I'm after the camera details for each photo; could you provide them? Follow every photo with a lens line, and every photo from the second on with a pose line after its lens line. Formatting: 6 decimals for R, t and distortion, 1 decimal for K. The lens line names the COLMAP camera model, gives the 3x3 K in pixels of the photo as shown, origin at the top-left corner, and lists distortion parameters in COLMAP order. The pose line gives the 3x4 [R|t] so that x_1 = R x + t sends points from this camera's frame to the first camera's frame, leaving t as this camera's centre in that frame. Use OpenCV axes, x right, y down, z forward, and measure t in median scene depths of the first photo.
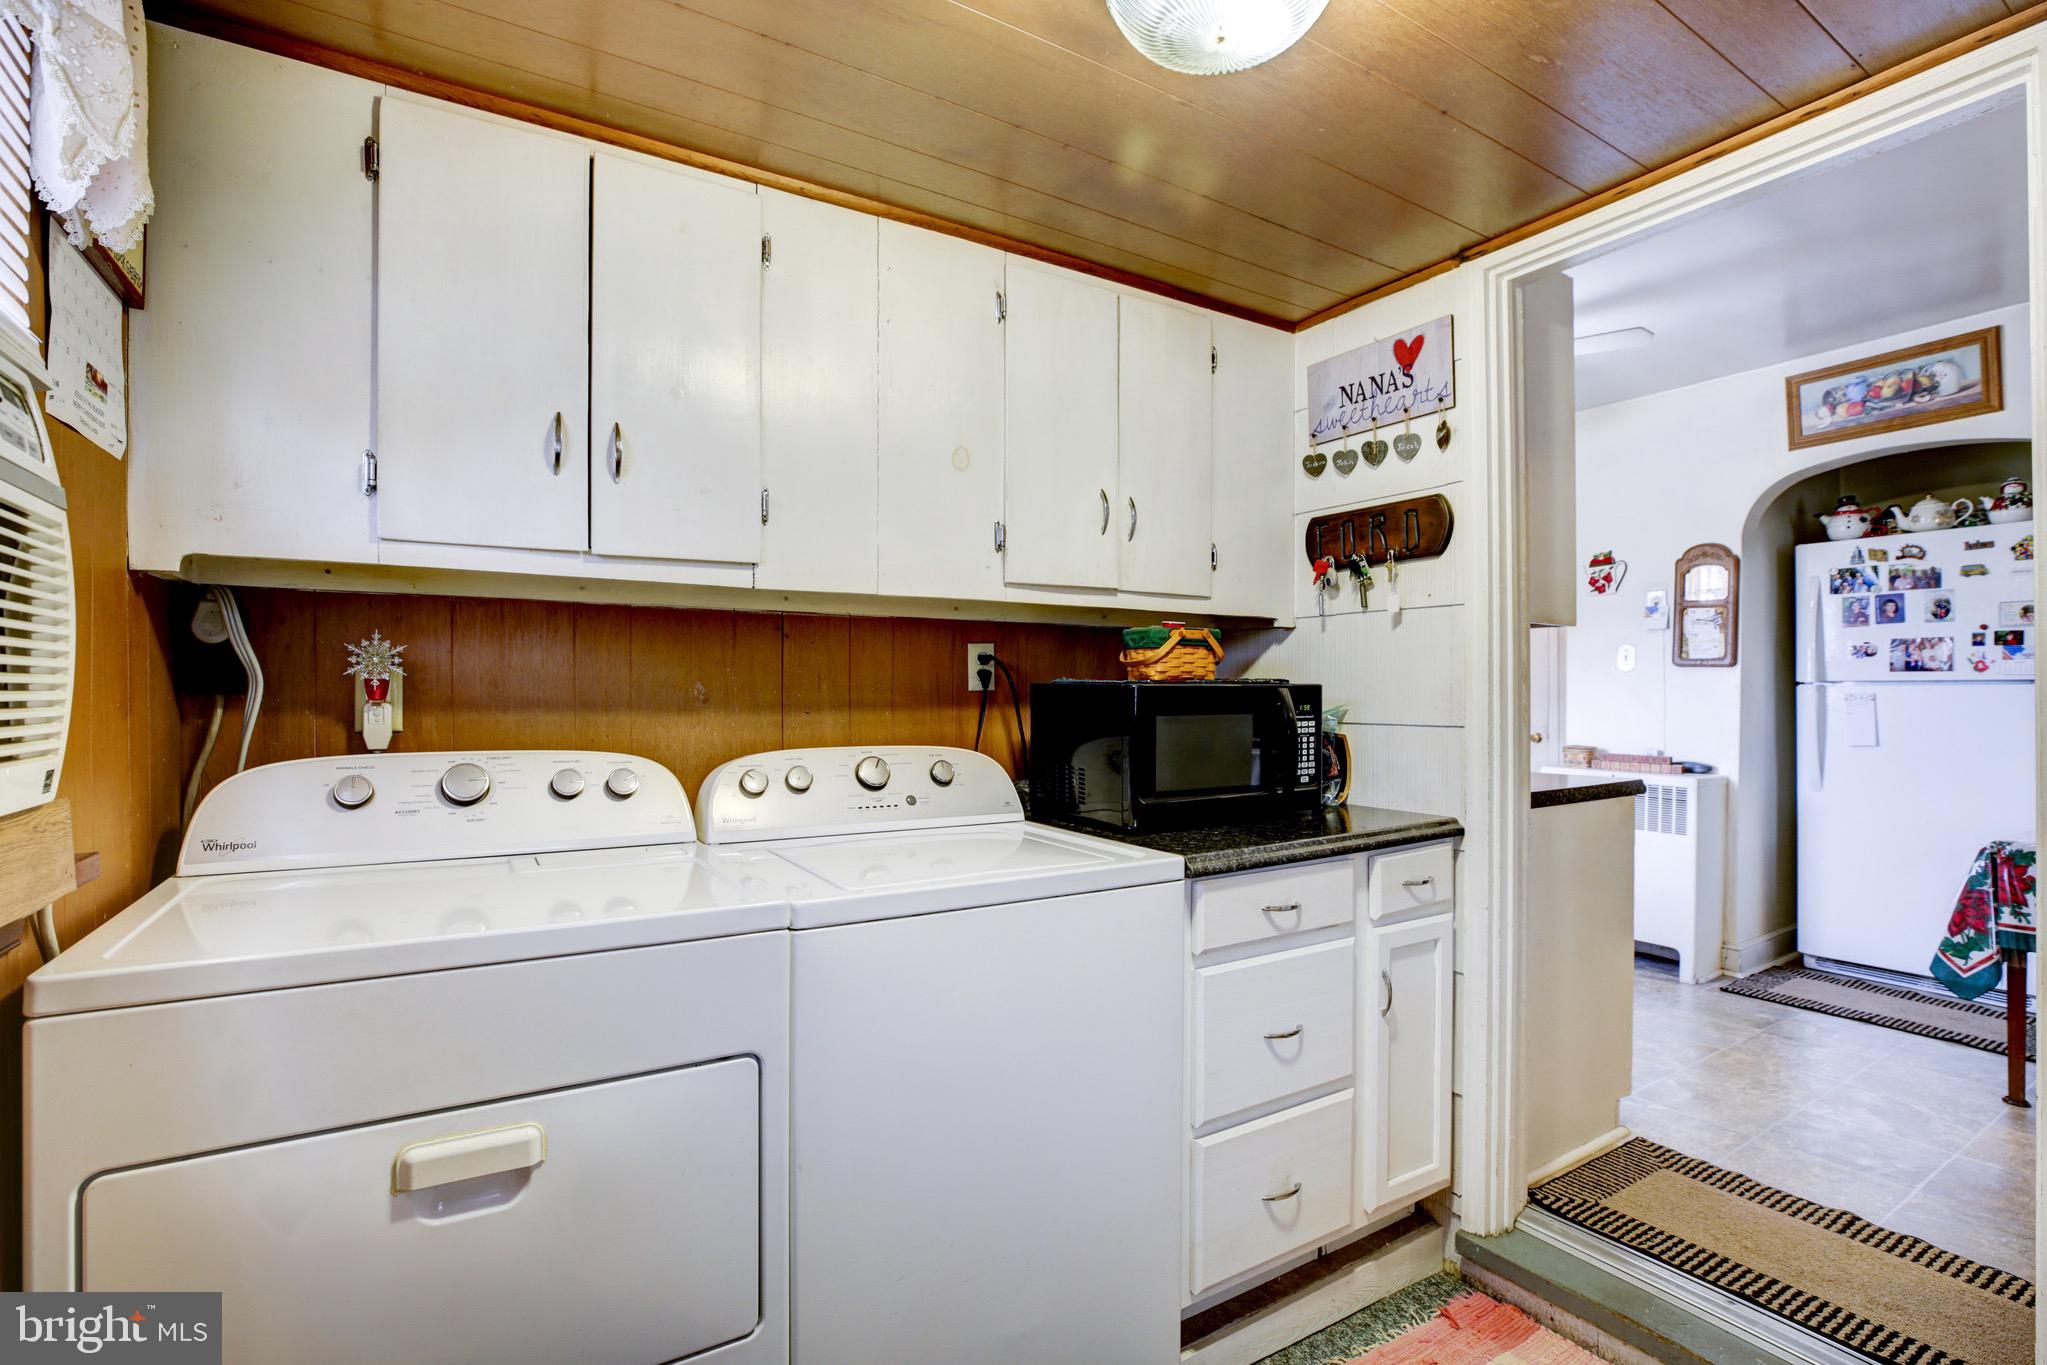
lens RADIAL K [[959.6, 0, 972.5], [0, 959.6, 688.2], [0, 0, 1]] dist [-0.025846, 0.006858]
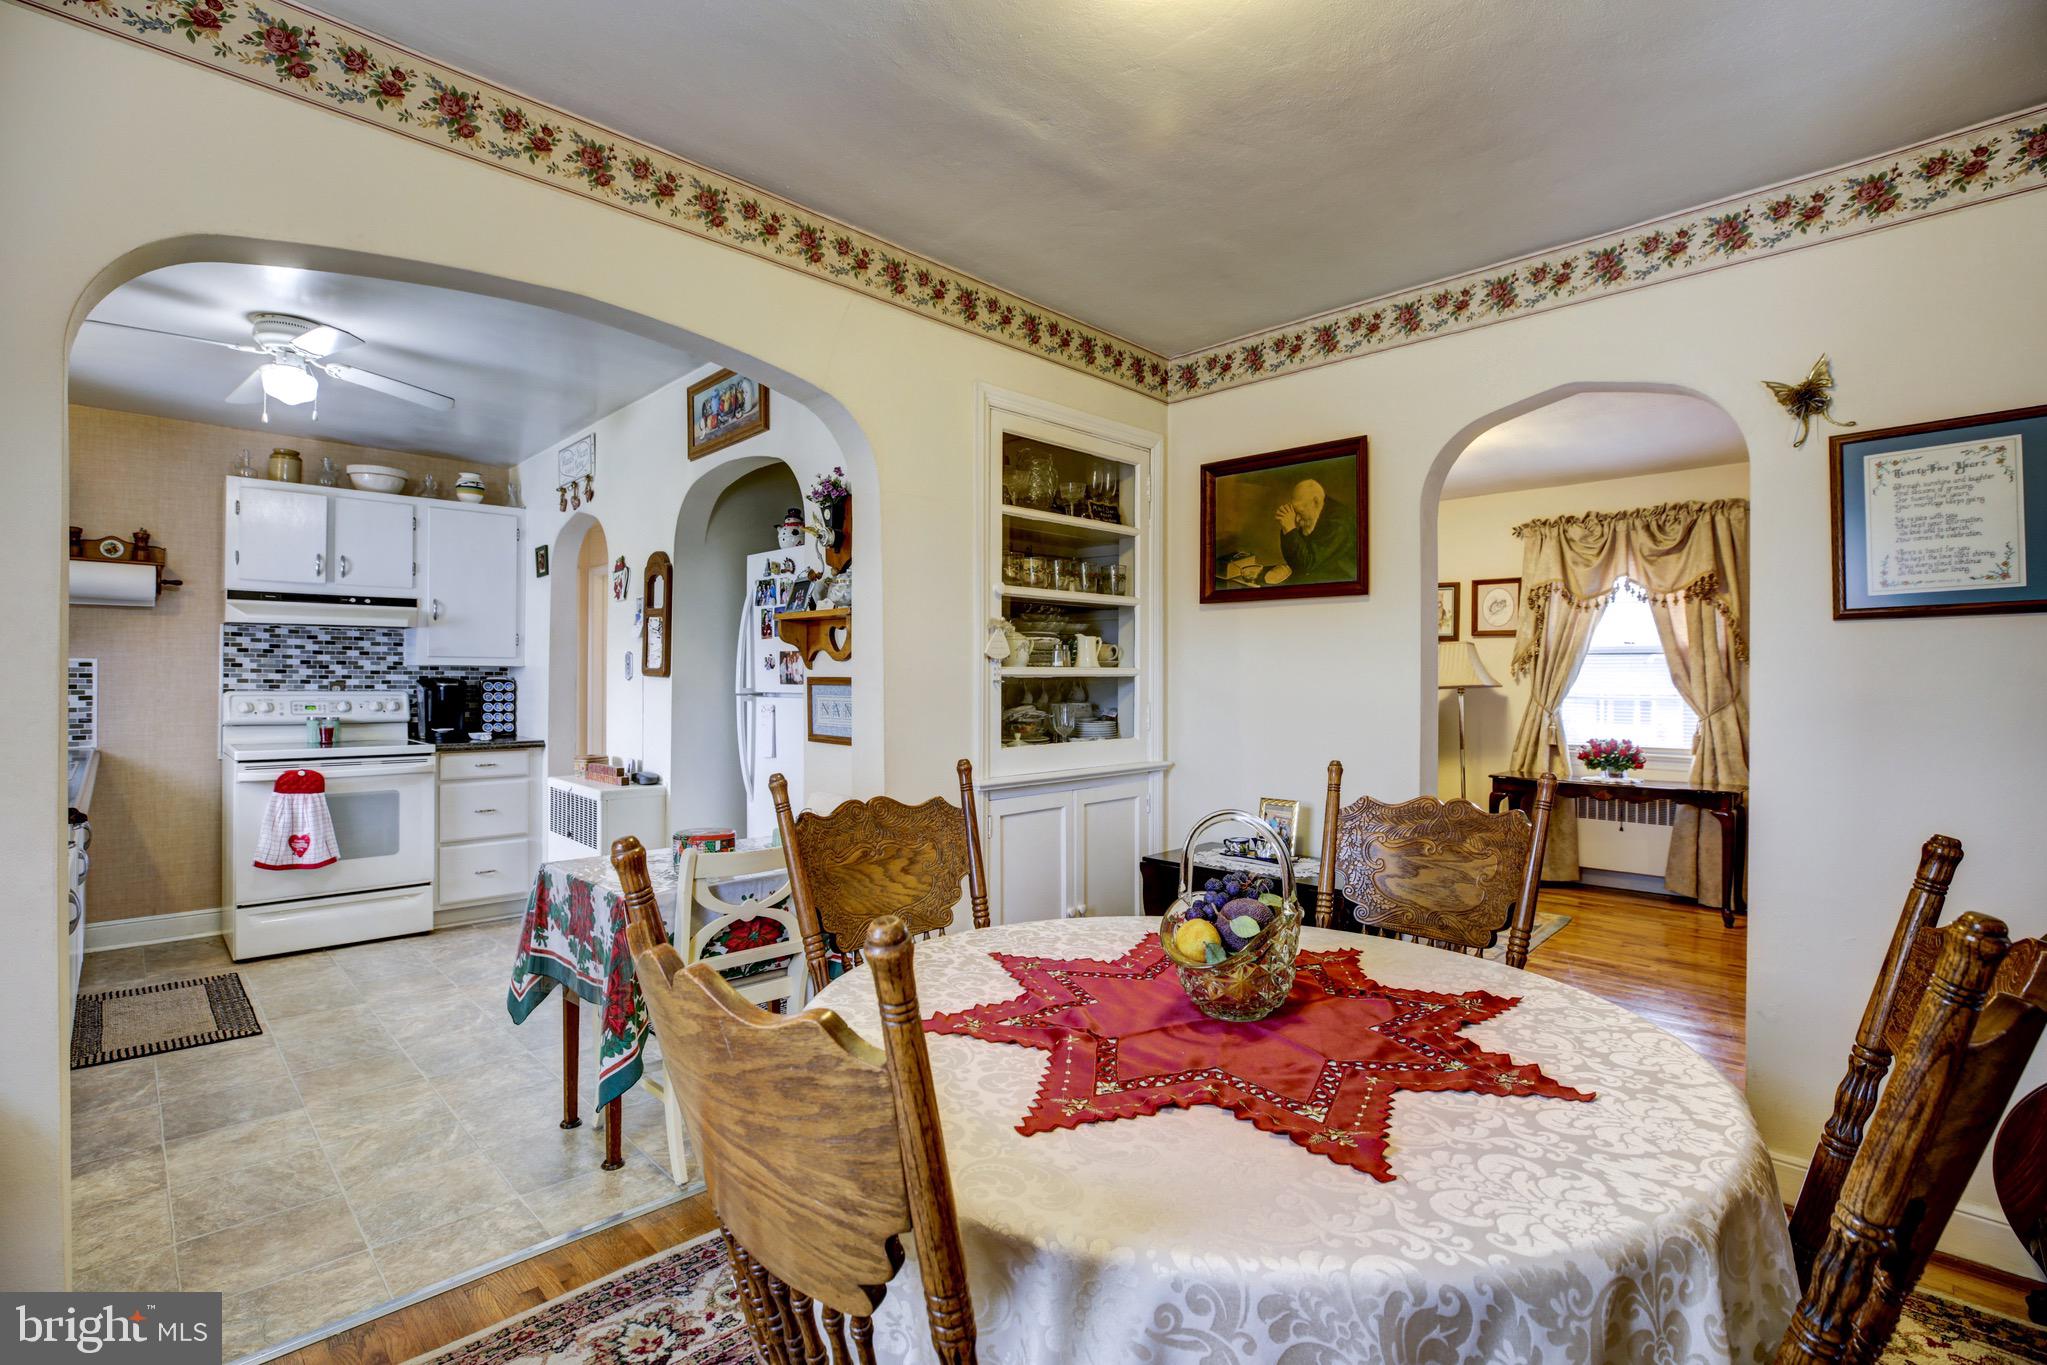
lens RADIAL K [[959.6, 0, 1021.1], [0, 959.6, 685.3], [0, 0, 1]] dist [-0.025846, 0.006858]
pose [[0.976743, 0.003971, 0.214378, 1.007698], [-0.005827, 0.999951, 0.008025, -0.025754], [-0.214336, -0.009087, 0.976718, -0.059066]]
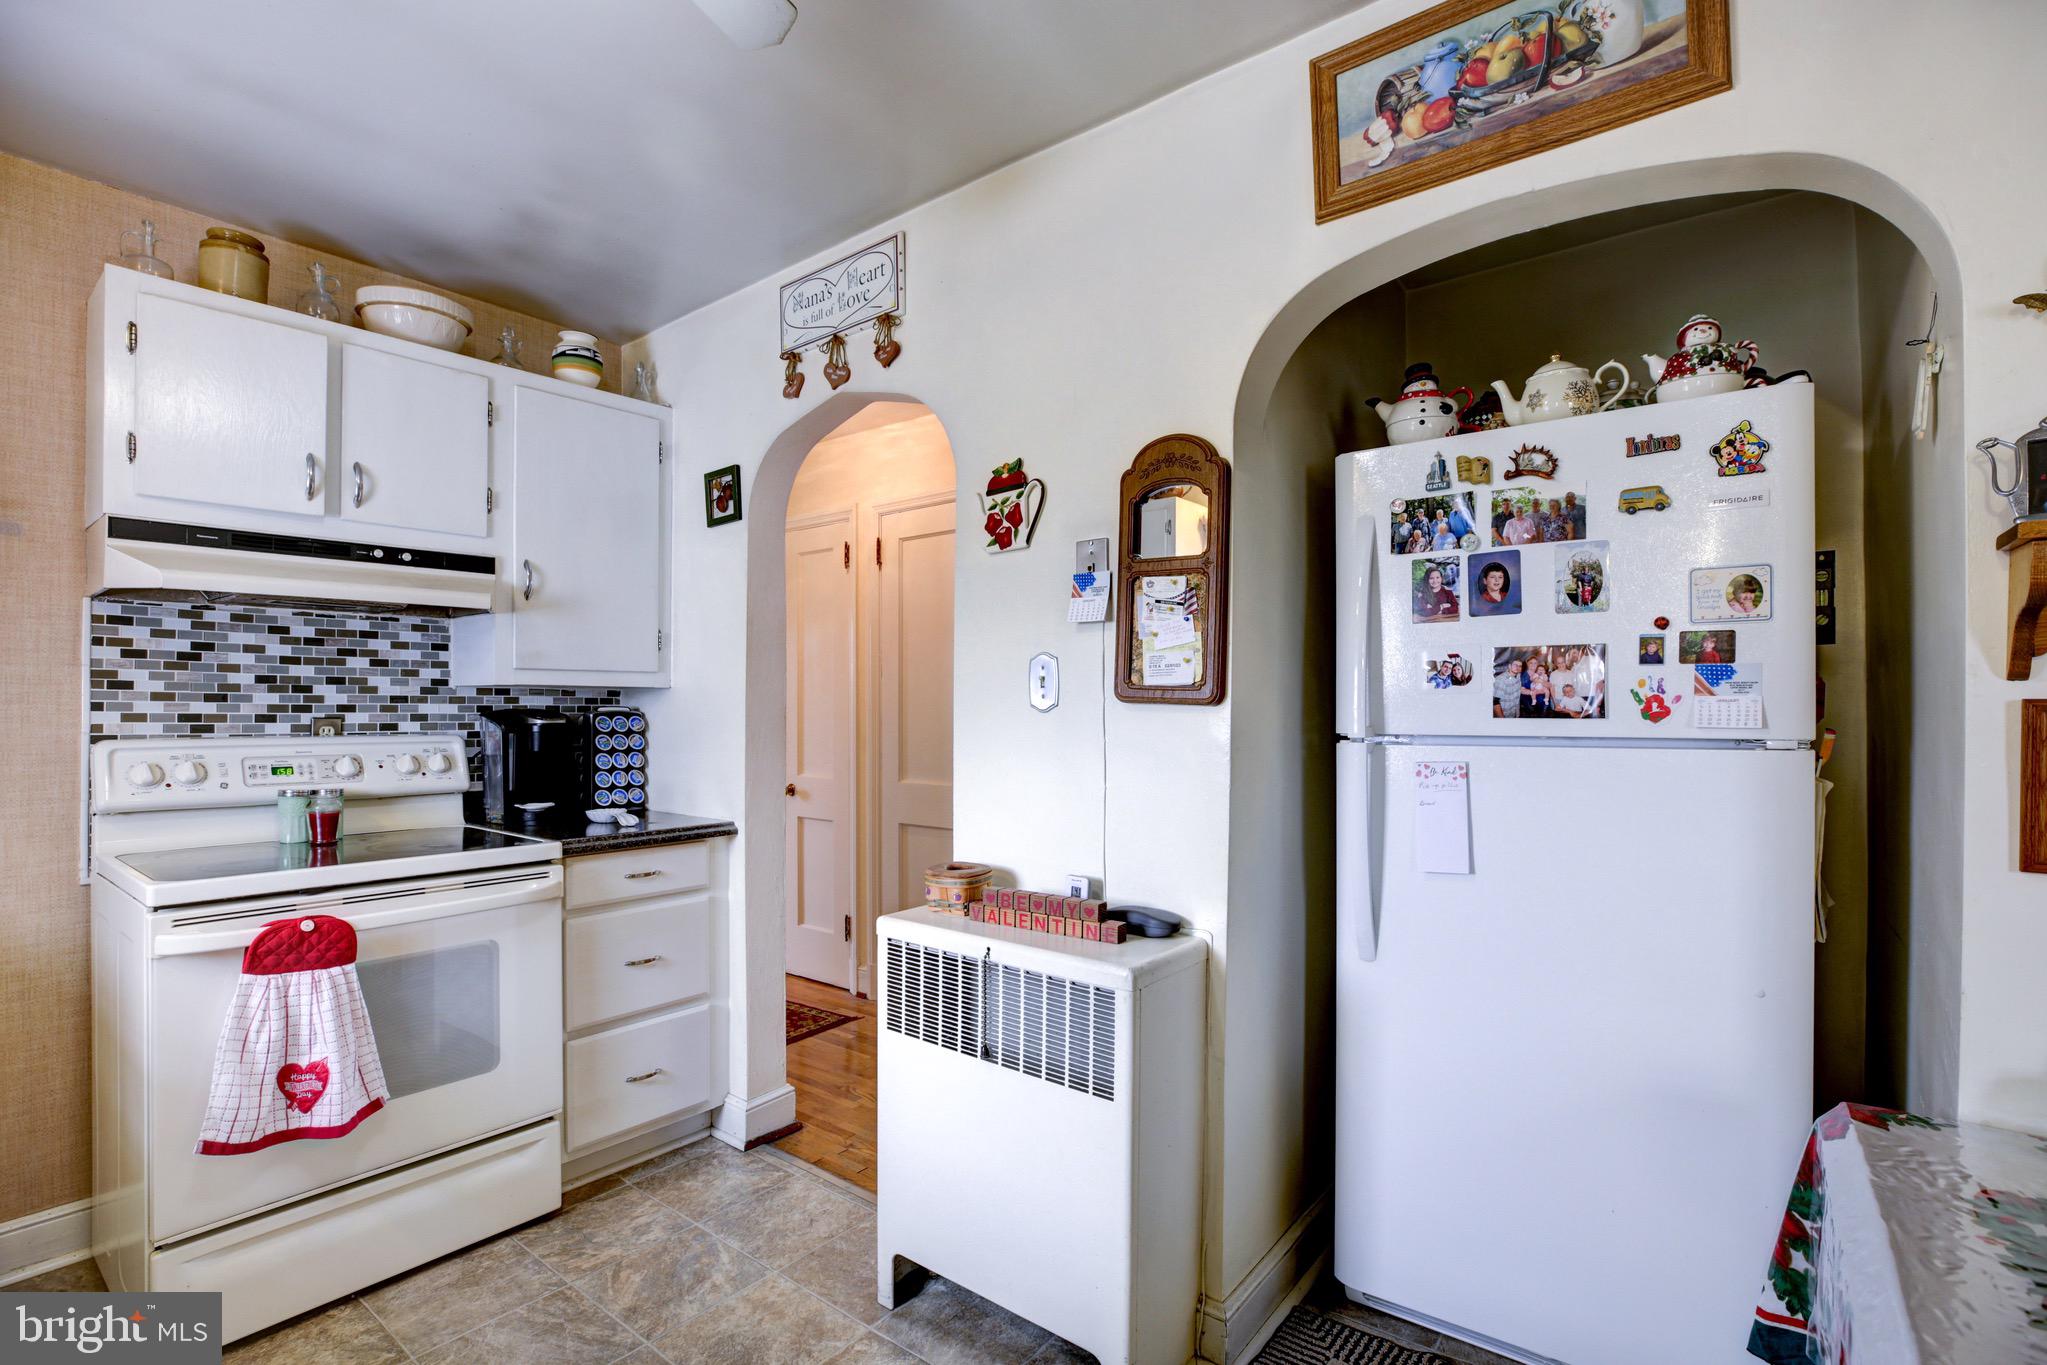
lens RADIAL K [[959.6, 0, 1009.6], [0, 959.6, 711.8], [0, 0, 1]] dist [-0.025846, 0.006858]
pose [[0.938126, -0.002278, 0.346287, 0.581493], [-0.000172, 0.999975, 0.007045, -0.023643], [-0.346295, -0.006668, 0.938102, 0.636381]]
